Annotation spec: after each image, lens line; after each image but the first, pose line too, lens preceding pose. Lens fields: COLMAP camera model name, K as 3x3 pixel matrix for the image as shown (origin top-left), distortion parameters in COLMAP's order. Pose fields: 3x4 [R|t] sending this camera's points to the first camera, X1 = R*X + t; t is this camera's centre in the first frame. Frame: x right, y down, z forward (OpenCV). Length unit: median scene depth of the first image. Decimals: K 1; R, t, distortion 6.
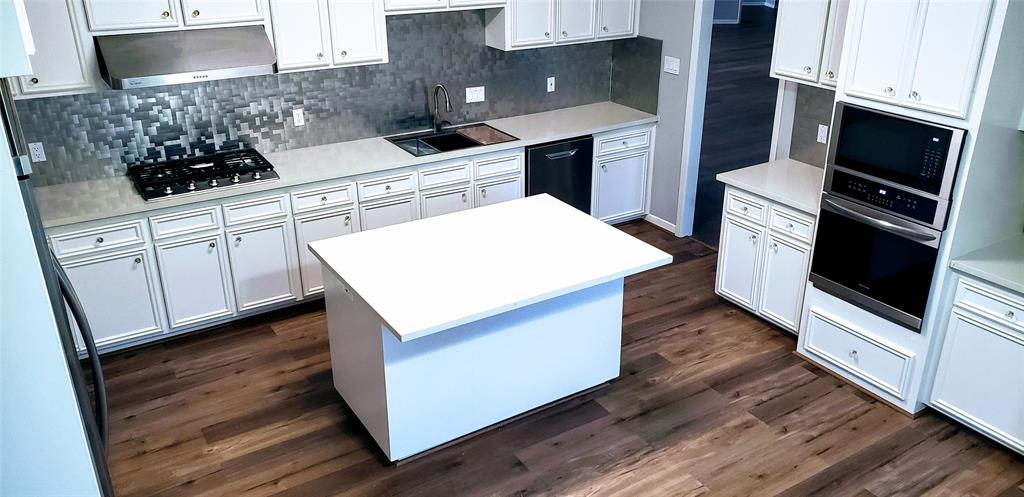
lens RADIAL K [[794.2, 0, 511.9], [0, 794.2, 249.2], [0, 0, 1]] dist [-0.012487, -0.006510]
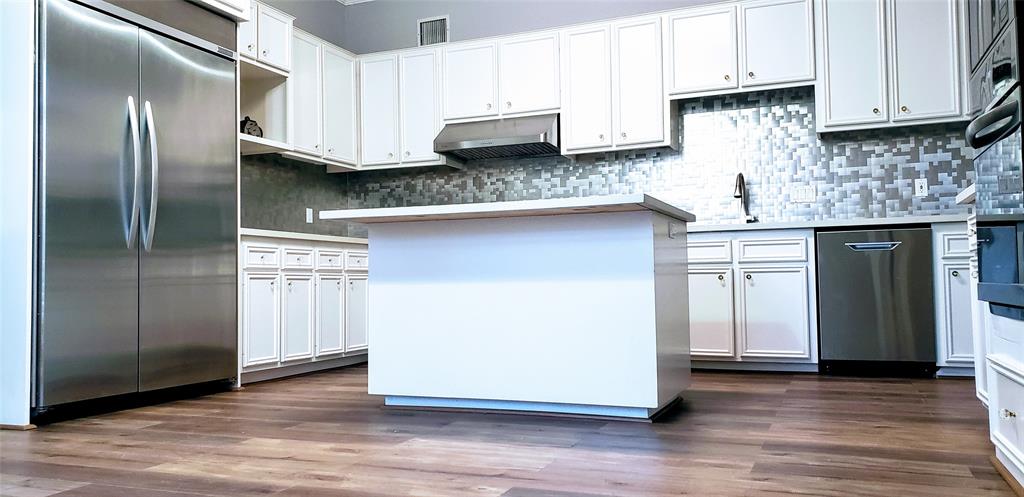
lens RADIAL K [[794.2, 0, 513.5], [0, 794.2, 247.4], [0, 0, 1]] dist [-0.012487, -0.006510]
pose [[0.586144, -0.041981, -0.809118, 0.703729], [-0.301983, 0.915376, -0.266258, 0.277300], [0.751825, 0.400406, 0.523865, 0.505586]]
